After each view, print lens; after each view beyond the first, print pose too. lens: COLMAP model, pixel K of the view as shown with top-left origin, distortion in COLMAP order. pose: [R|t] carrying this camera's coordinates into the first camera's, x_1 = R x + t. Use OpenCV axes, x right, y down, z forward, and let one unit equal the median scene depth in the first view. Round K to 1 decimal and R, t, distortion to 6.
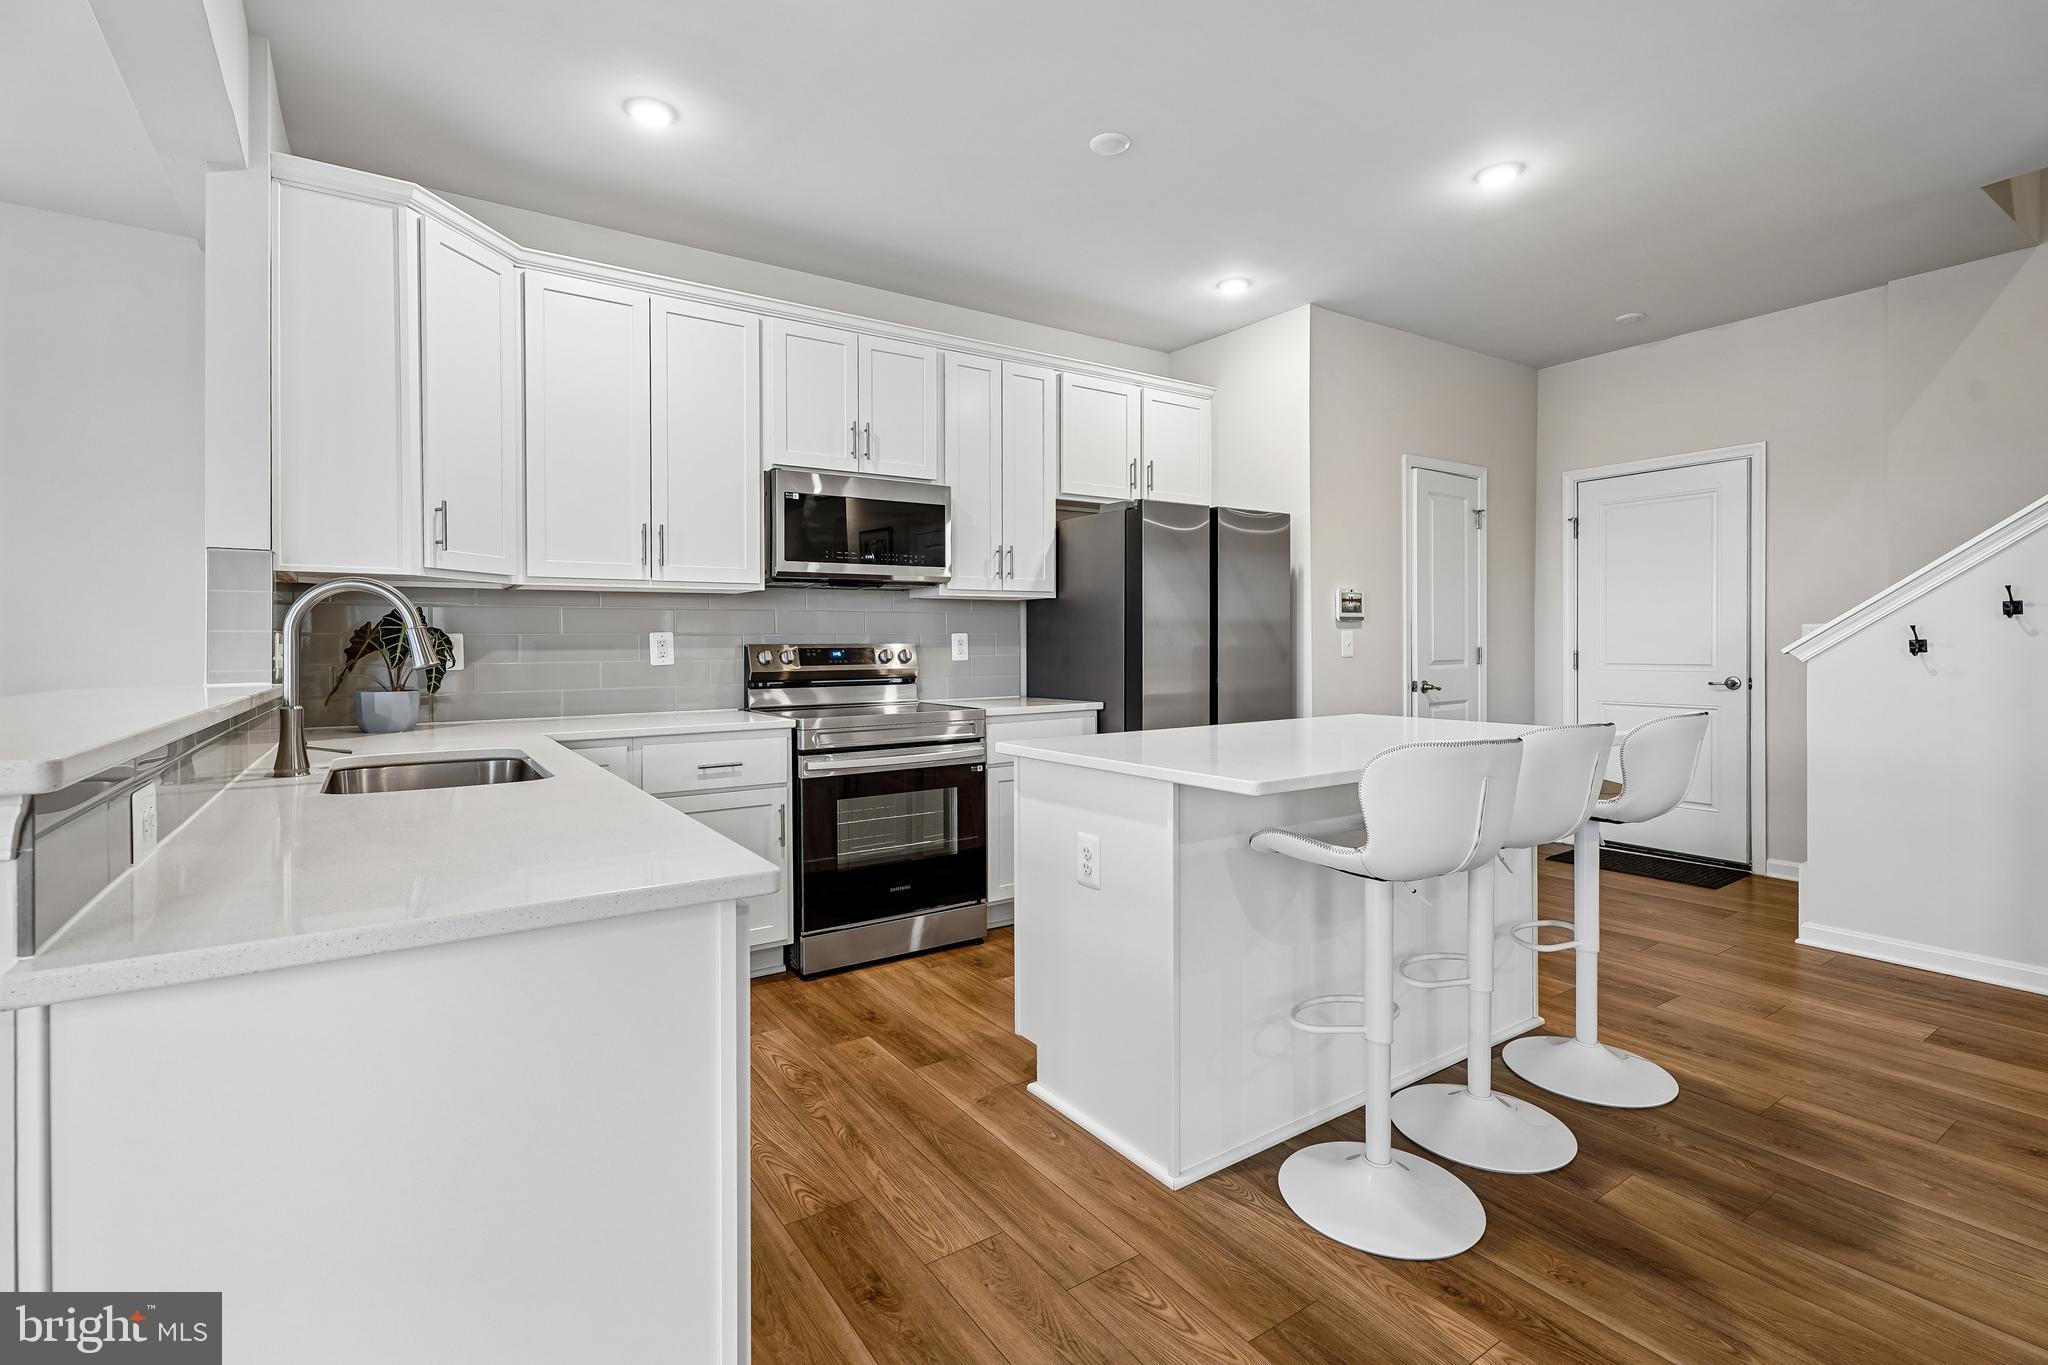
lens RADIAL K [[931.5, 0, 1014.2], [0, 931.5, 648.3], [0, 0, 1]] dist [0.001157, -0.000282]
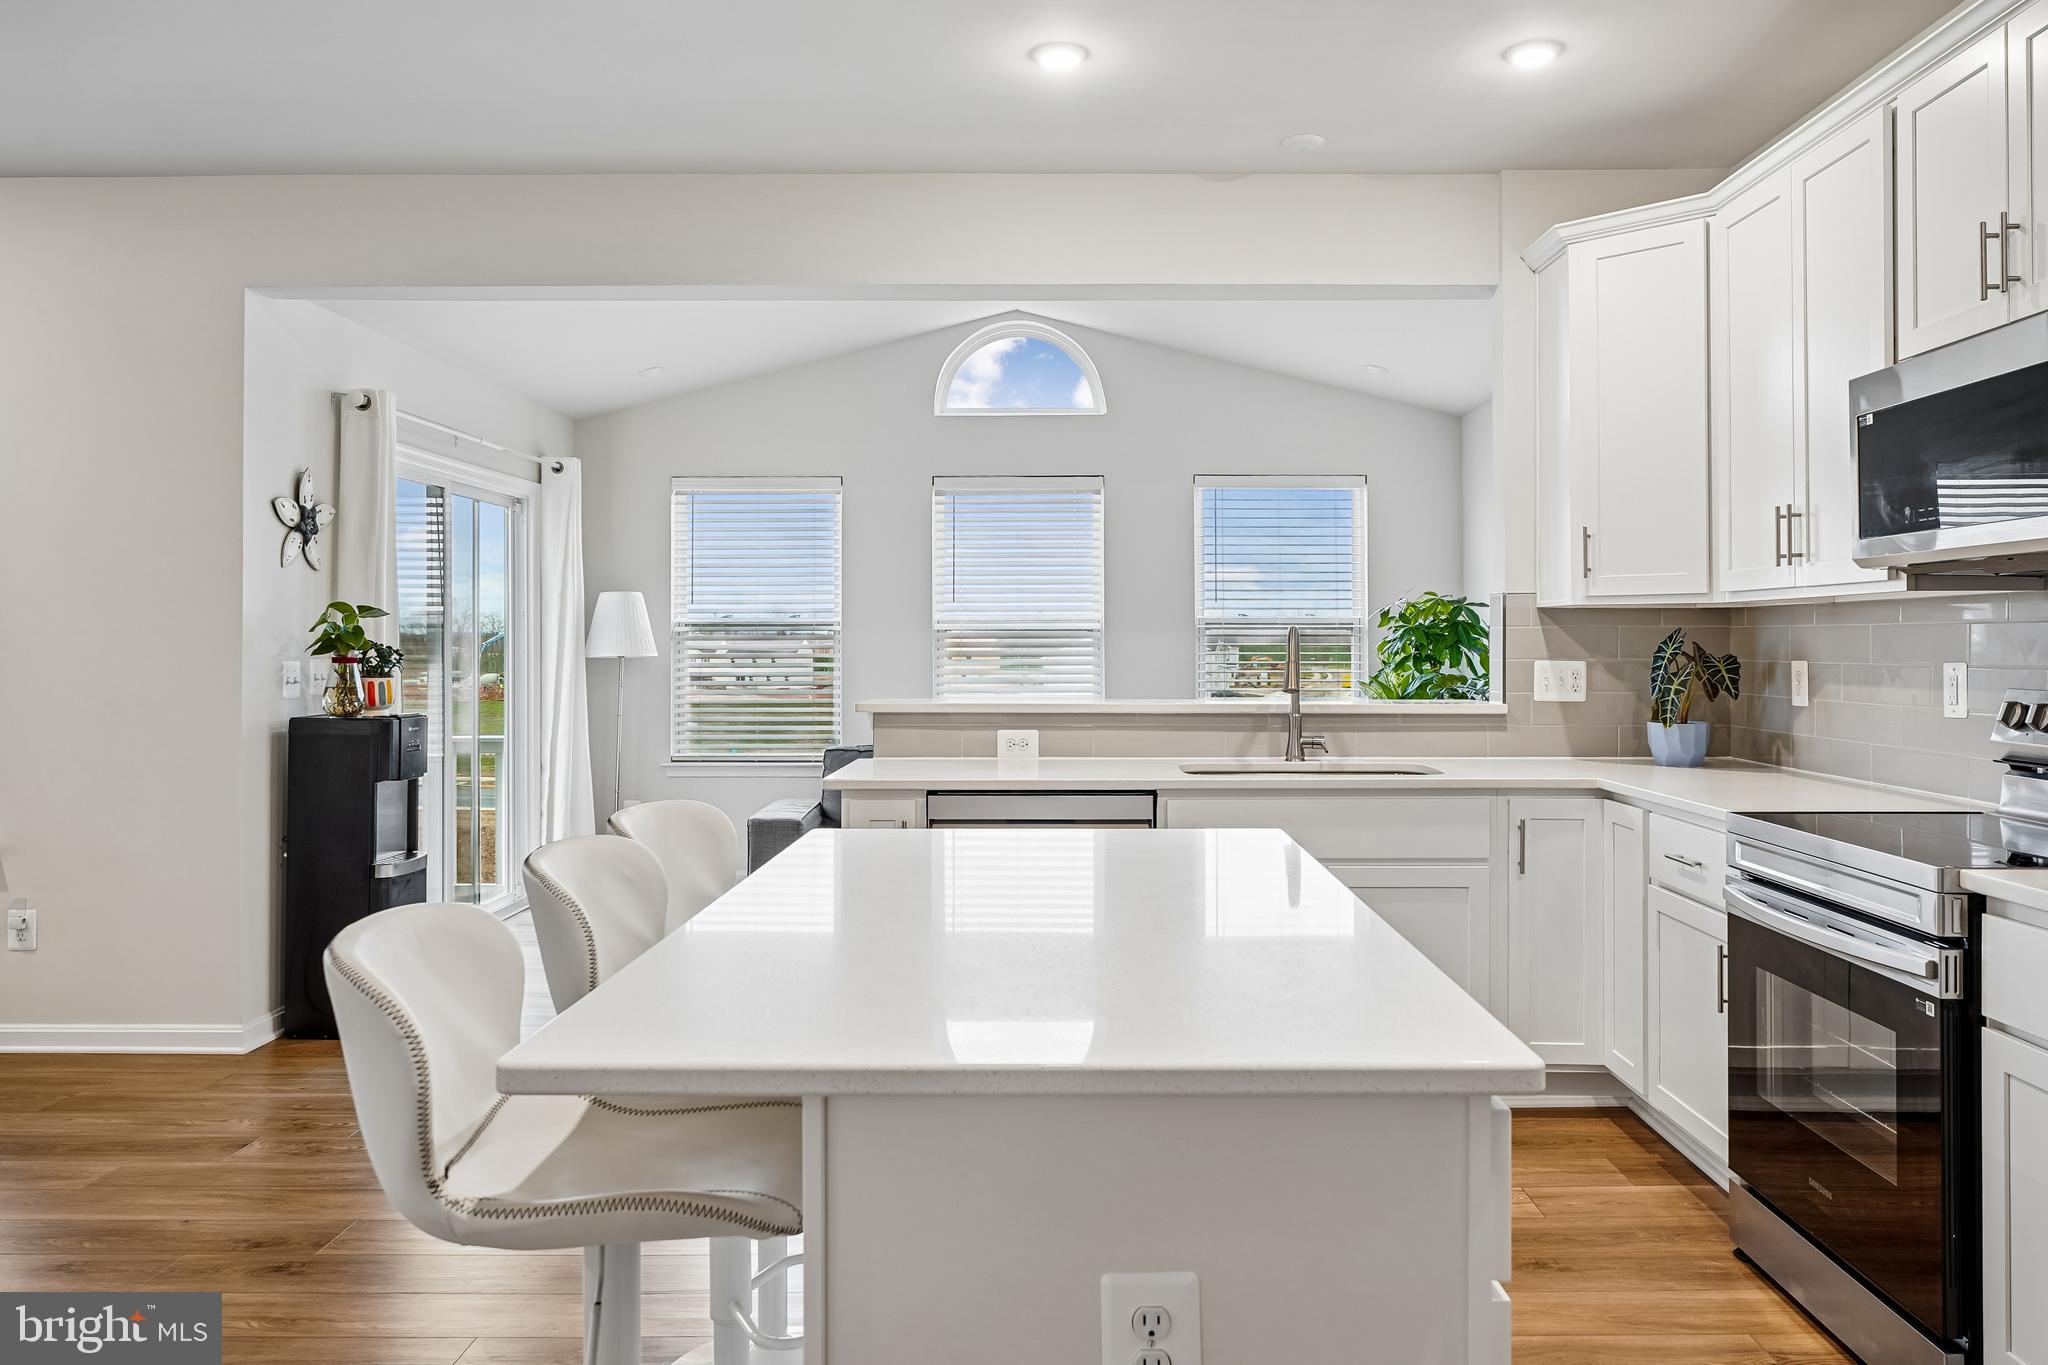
lens RADIAL K [[1309.3, 0, 1028.5], [0, 1309.3, 657.9], [0, 0, 1]] dist [-0.000338, -0.000070]
pose [[-0.581371, -0.000227, -0.813639, 0.601848], [0.002299, 0.999996, -0.001921, -0.014354], [0.813635, -0.002987, -0.581368, 0.952120]]
